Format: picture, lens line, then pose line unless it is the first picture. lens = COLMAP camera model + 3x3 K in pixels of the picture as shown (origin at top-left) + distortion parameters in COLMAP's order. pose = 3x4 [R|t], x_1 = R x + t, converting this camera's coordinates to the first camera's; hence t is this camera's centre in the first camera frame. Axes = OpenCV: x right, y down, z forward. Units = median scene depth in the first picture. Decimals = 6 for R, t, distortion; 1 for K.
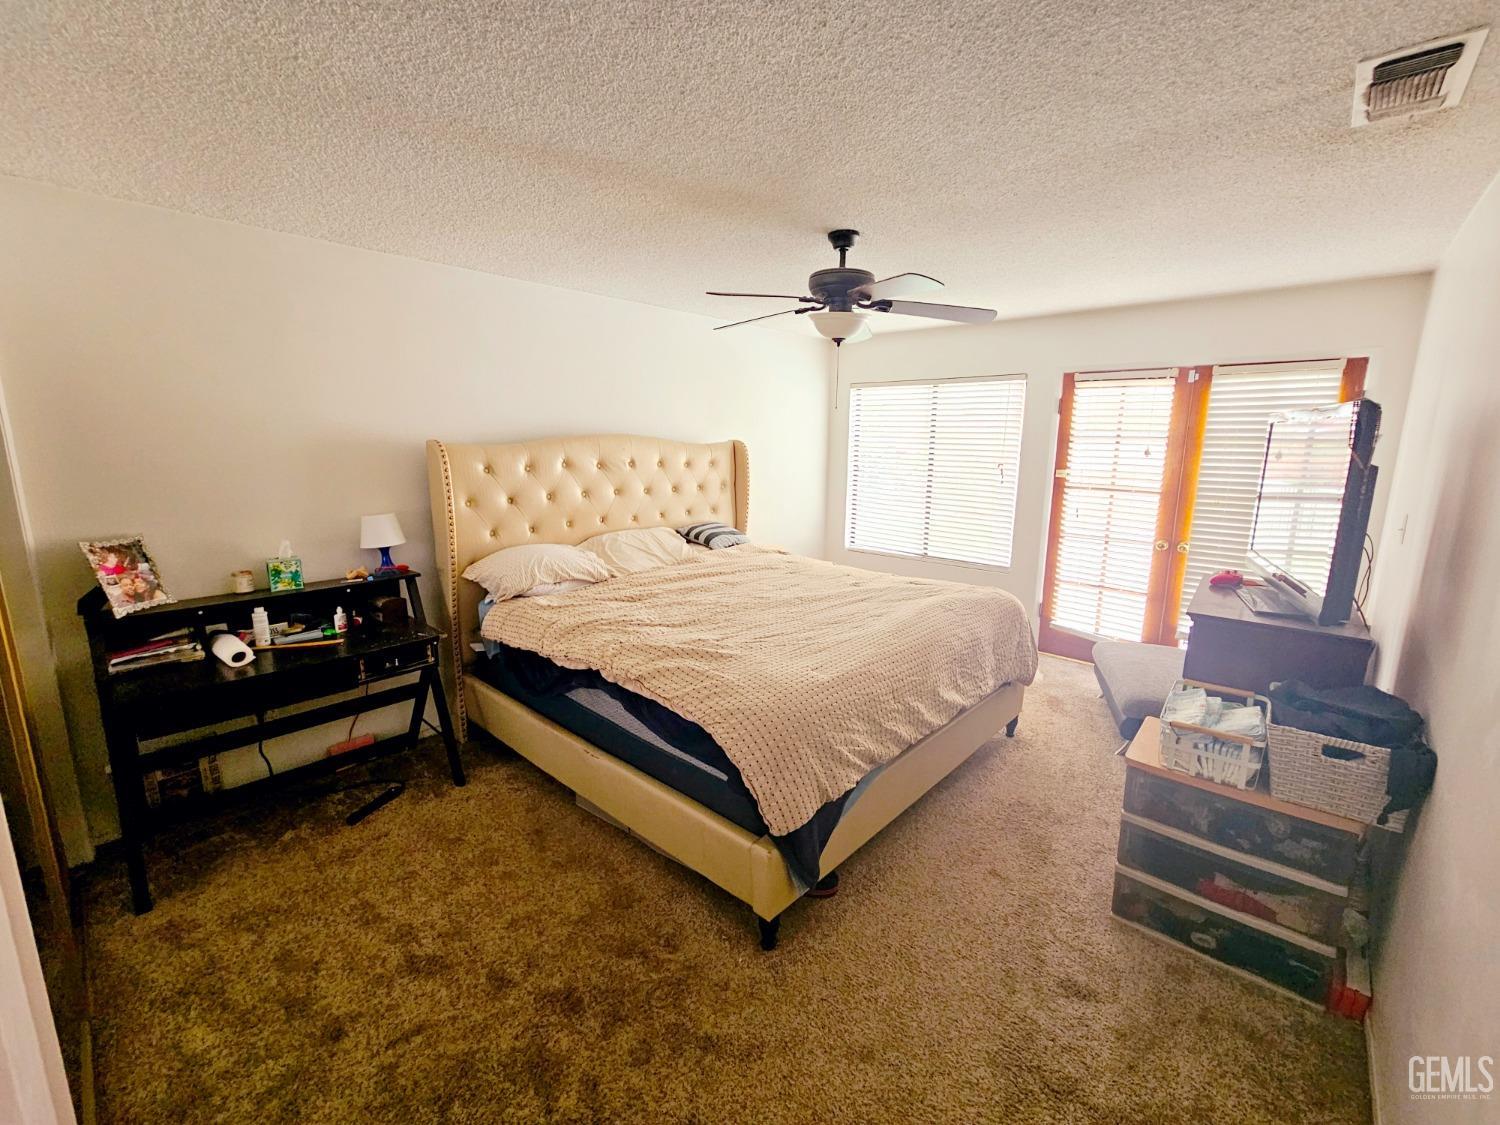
lens RADIAL K [[614.1, 0, 753.7], [0, 614.1, 559.4], [0, 0, 1]] dist [-0.002491, 0.000268]
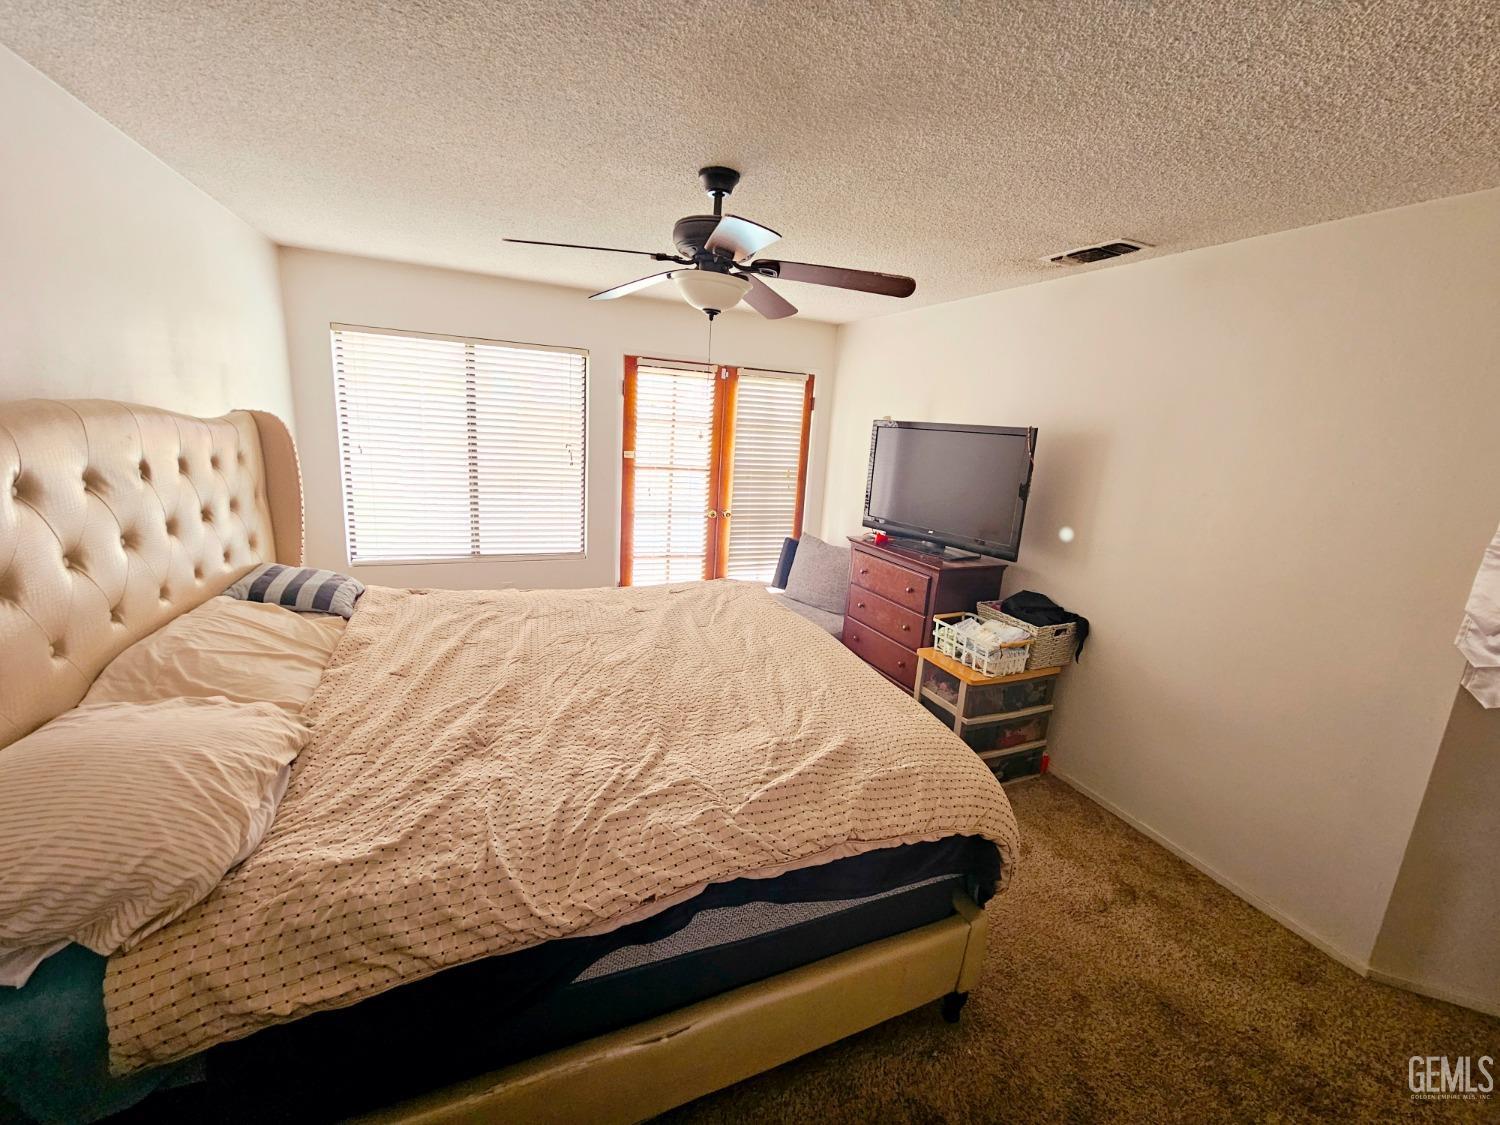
lens RADIAL K [[614.1, 0, 749.0], [0, 614.1, 559.2], [0, 0, 1]] dist [-0.002491, 0.000268]
pose [[0.431288, -0.181548, 0.883759, -0.405835], [0.117921, 0.982485, 0.144282, -0.106823], [-0.894475, 0.041987, 0.445143, 0.428968]]
